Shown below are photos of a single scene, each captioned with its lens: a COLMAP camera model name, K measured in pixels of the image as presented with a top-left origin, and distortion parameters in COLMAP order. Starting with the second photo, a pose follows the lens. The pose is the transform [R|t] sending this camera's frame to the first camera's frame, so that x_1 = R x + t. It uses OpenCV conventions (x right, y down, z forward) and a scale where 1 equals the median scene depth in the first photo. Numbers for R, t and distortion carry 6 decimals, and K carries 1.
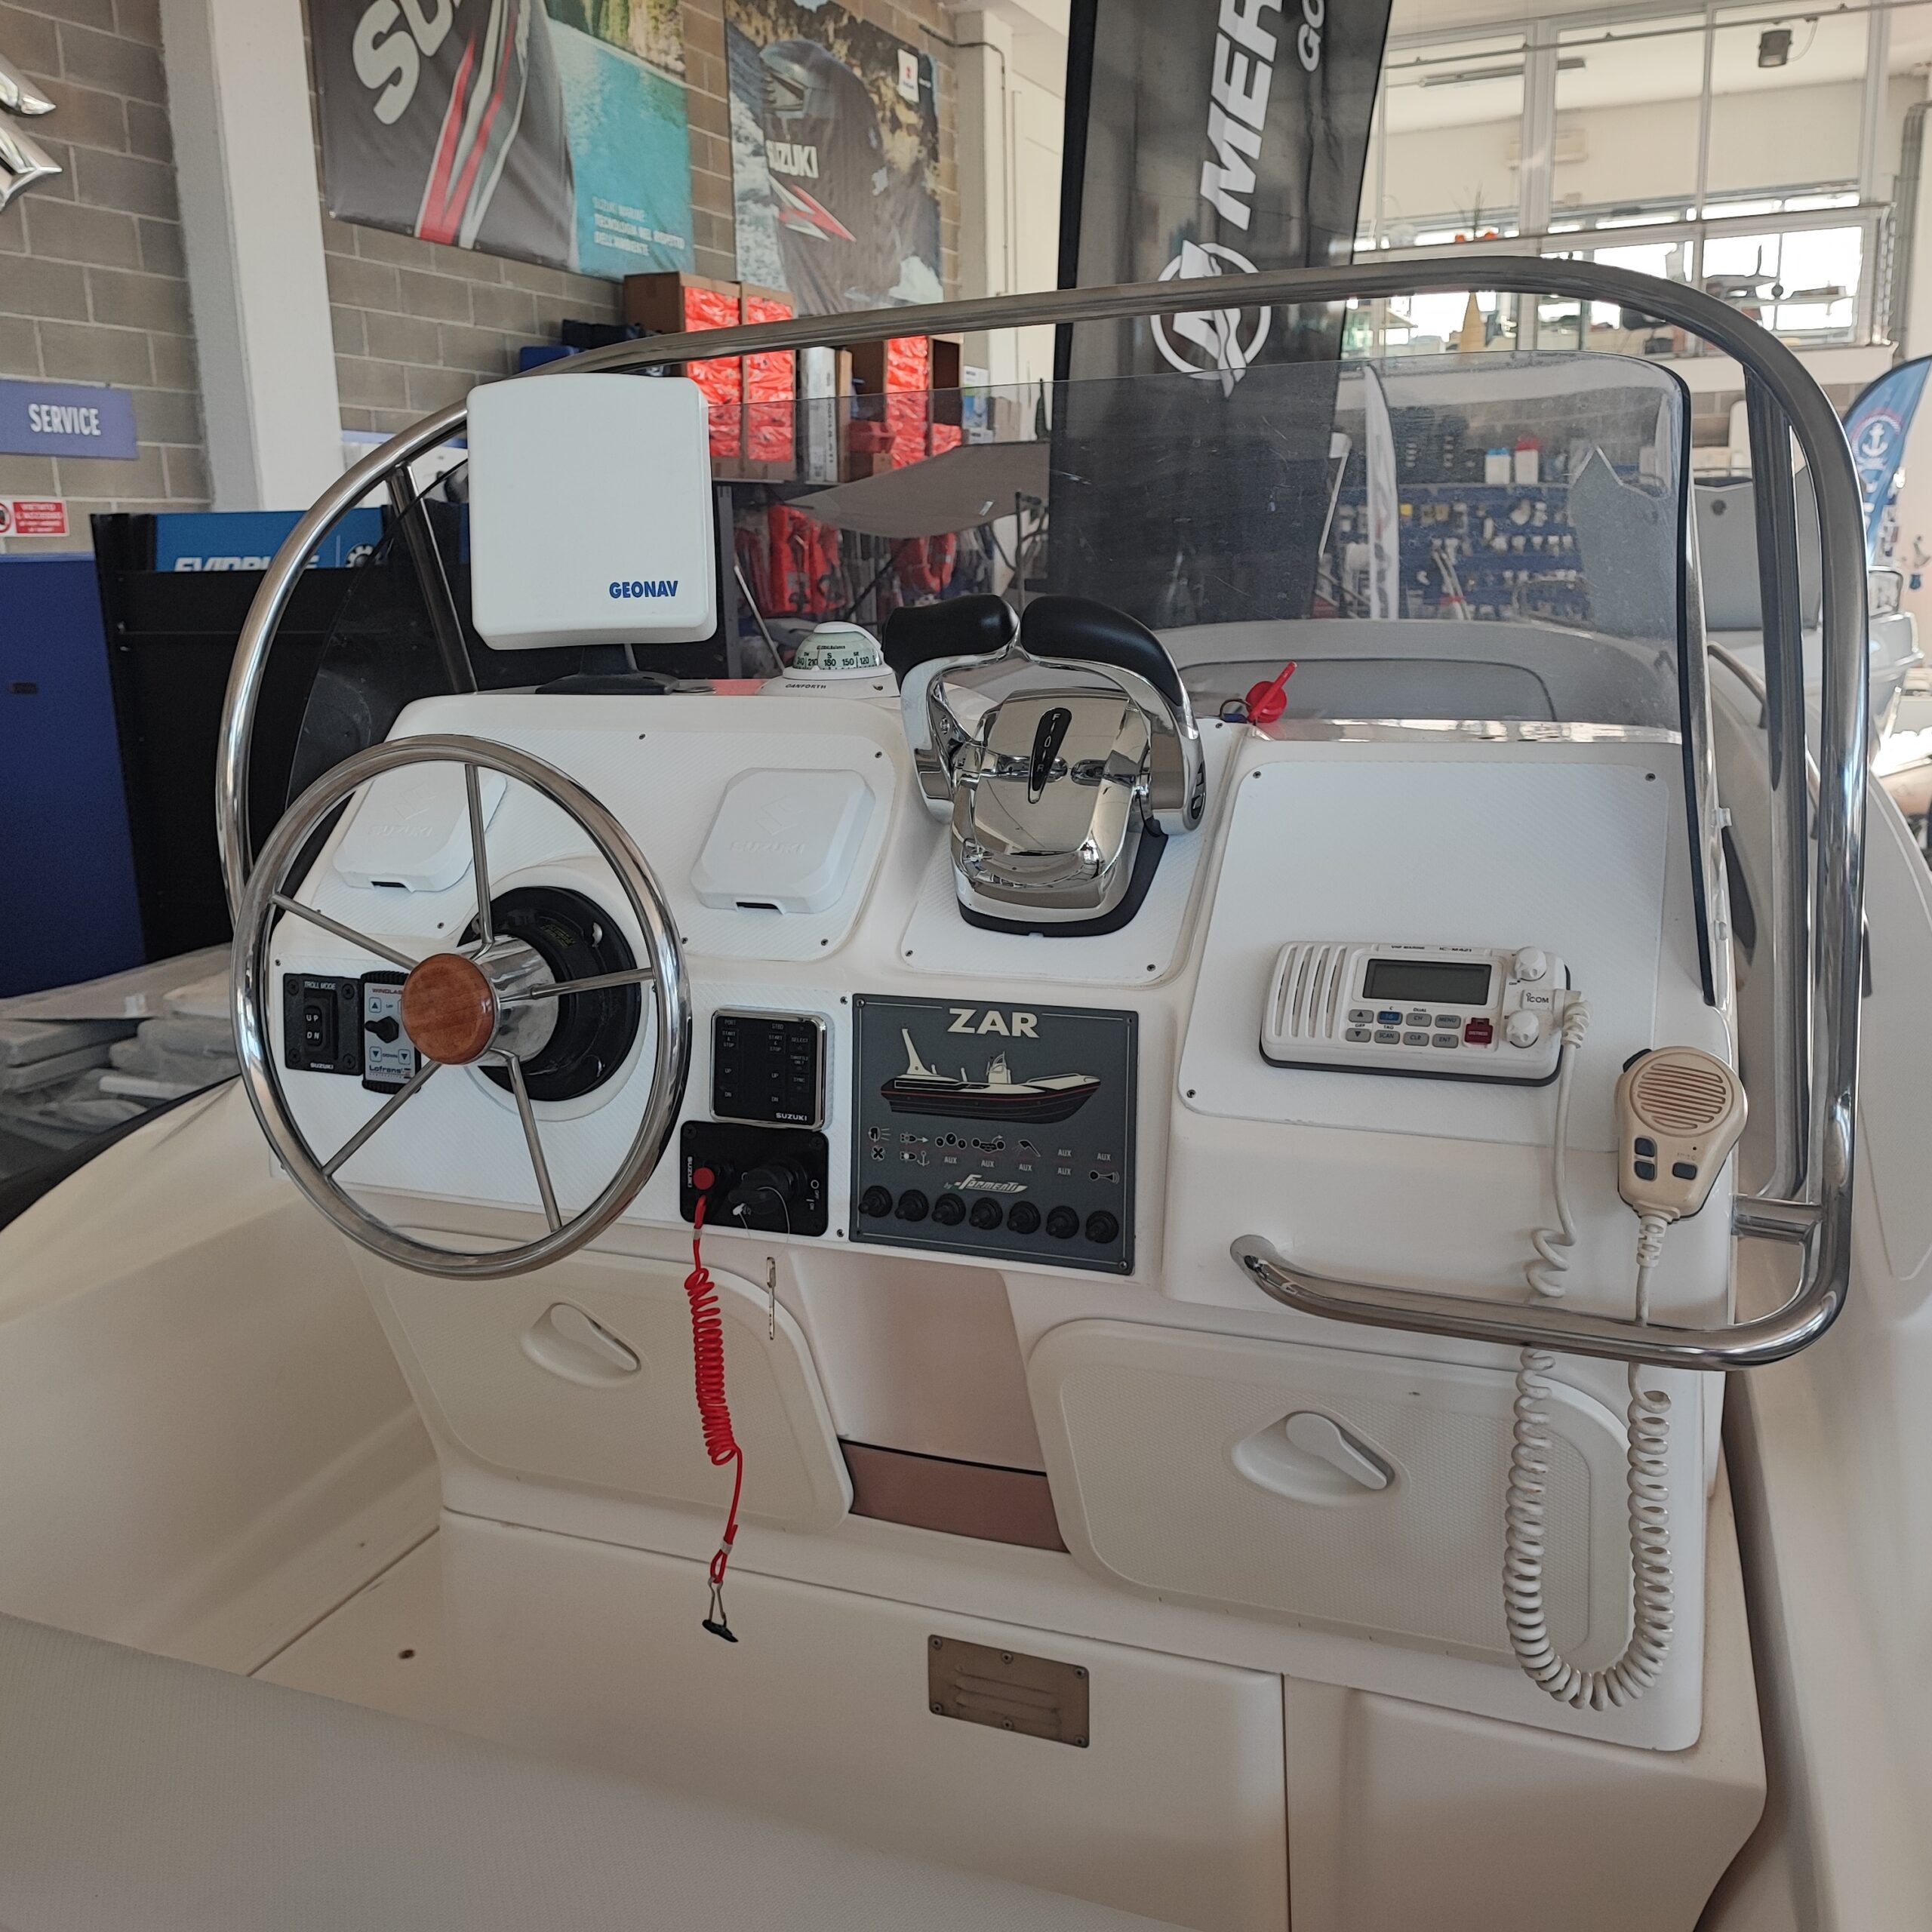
lens RADIAL K [[1893.7, 0, 976.2], [0, 1893.7, 931.7], [0, 0, 1]] dist [0.063988, -0.154239]
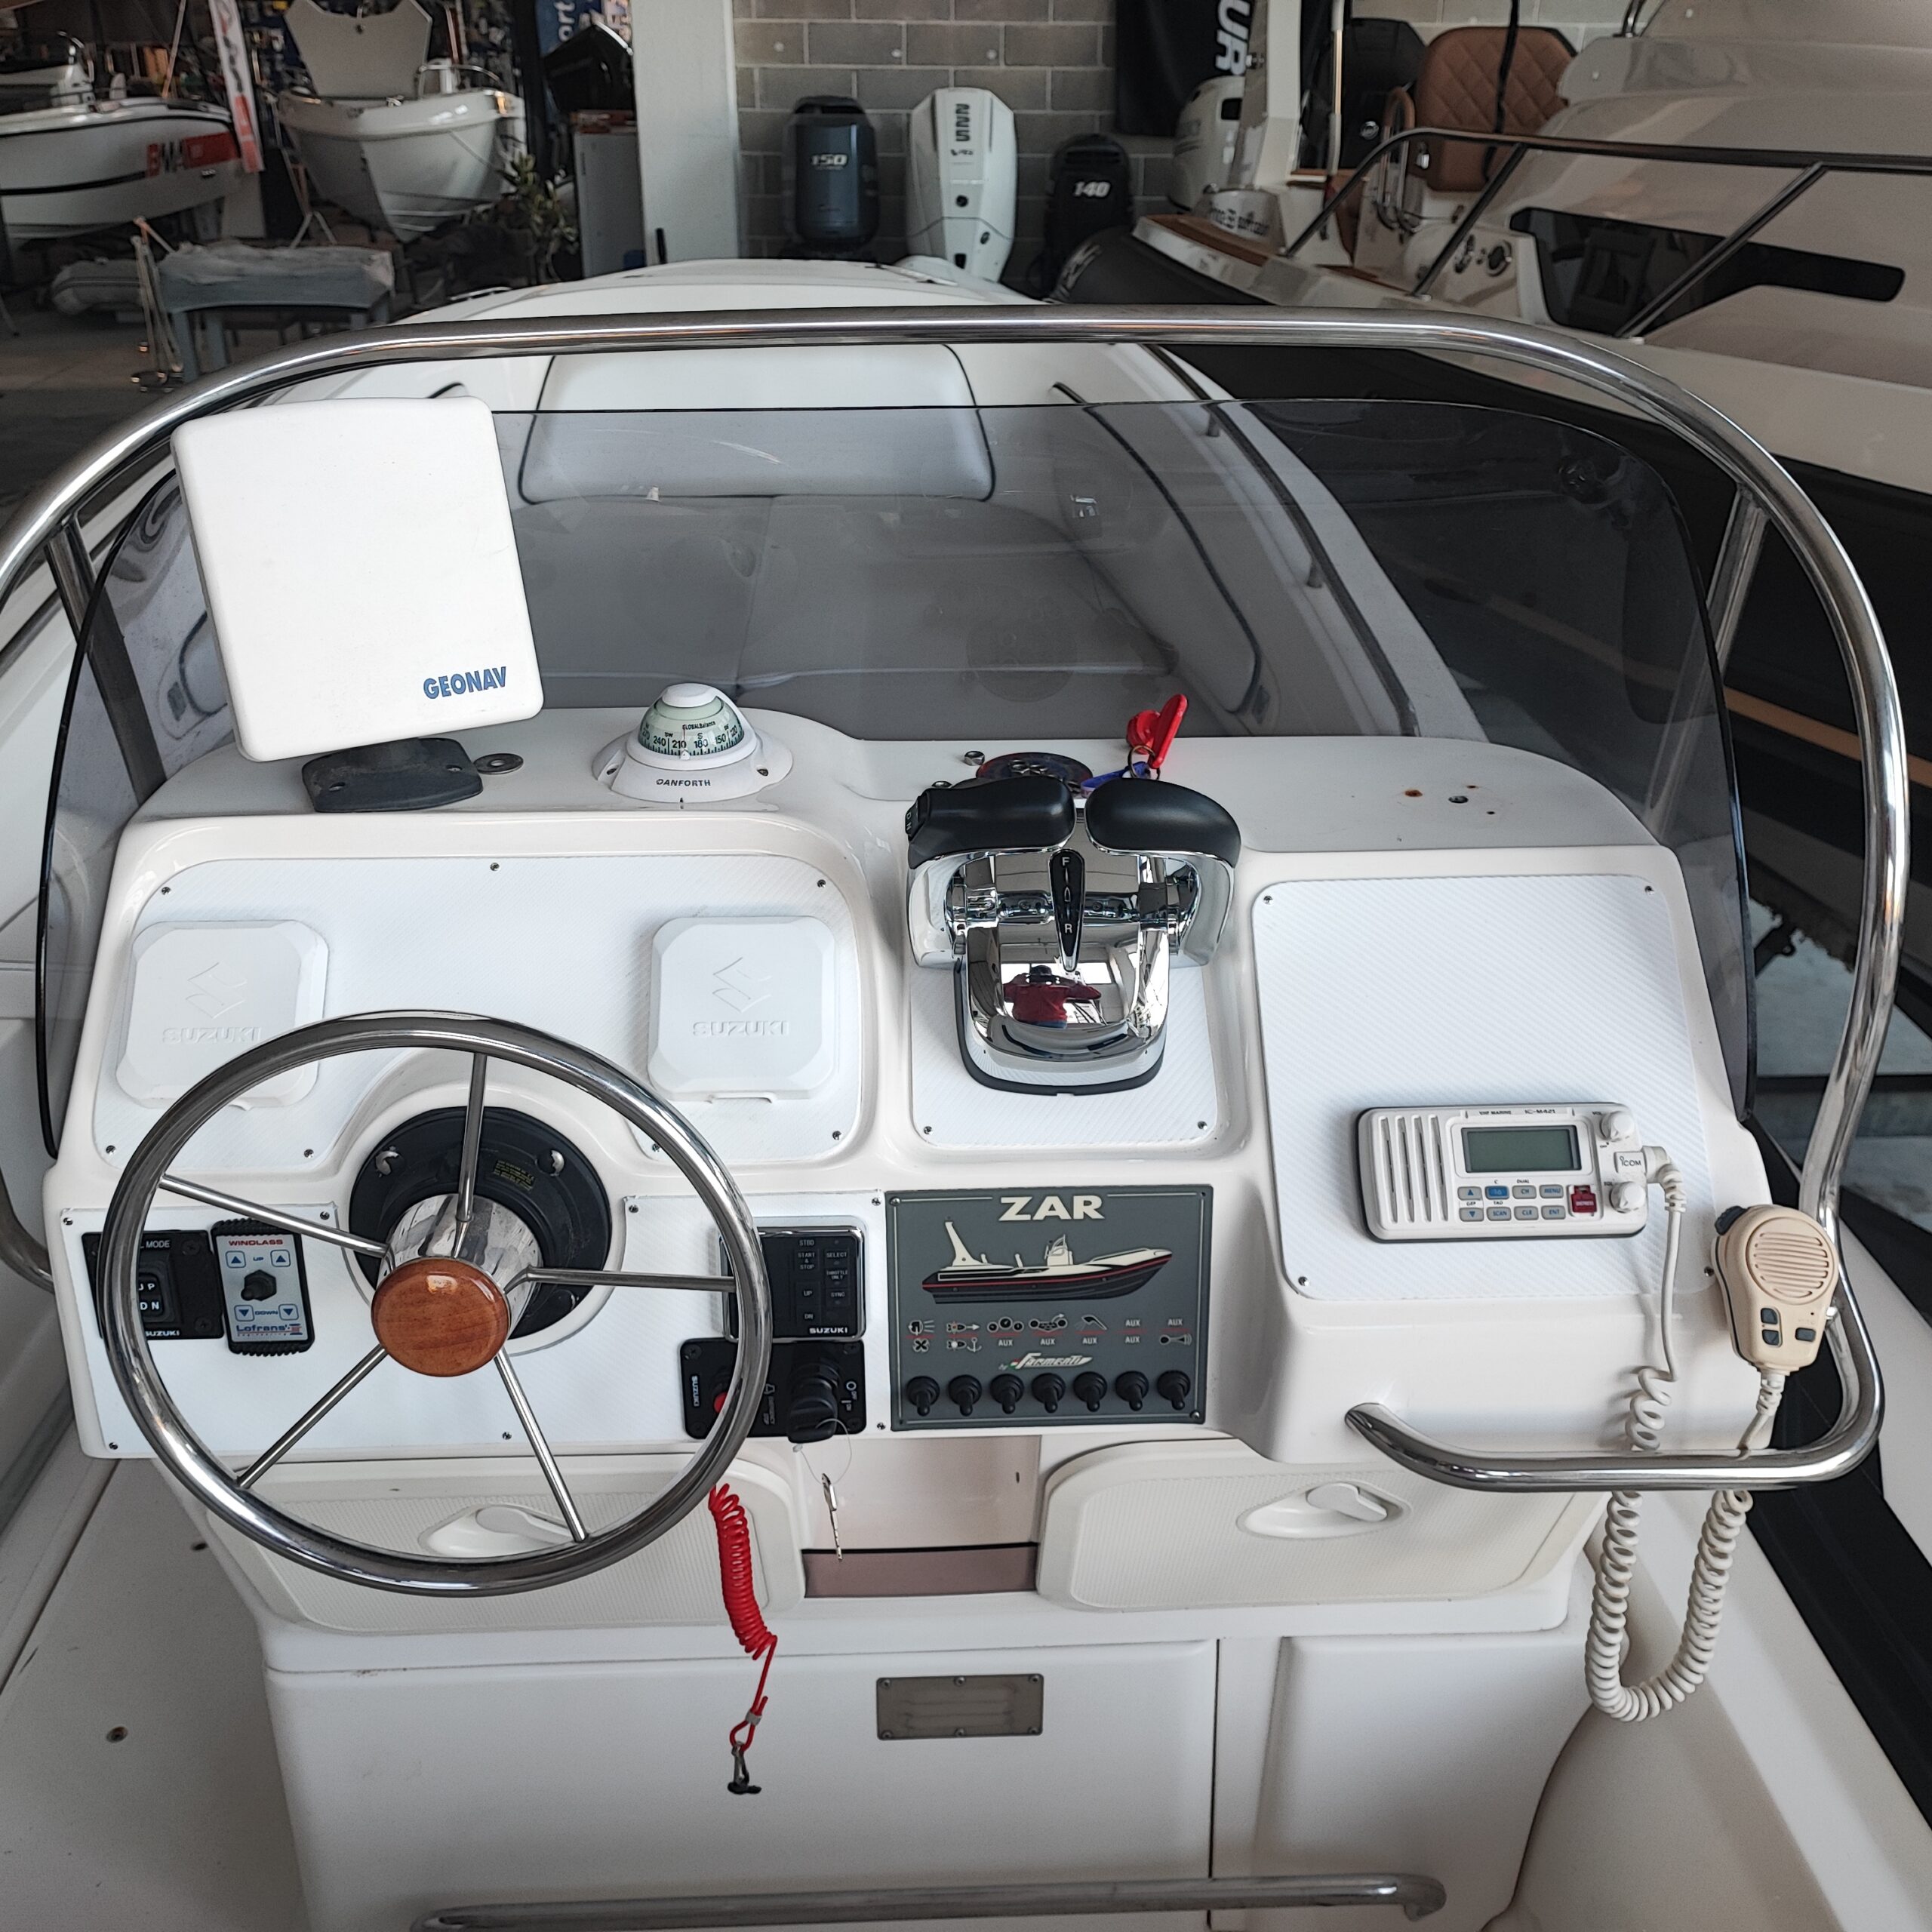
lens RADIAL K [[1893.7, 0, 976.2], [0, 1893.7, 931.7], [0, 0, 1]] dist [0.063988, -0.154239]
pose [[0.909201, -0.159229, 0.384707, -0.335836], [0.055018, 0.961827, 0.268069, -0.311140], [-0.412706, -0.222563, 0.883255, 0.194804]]
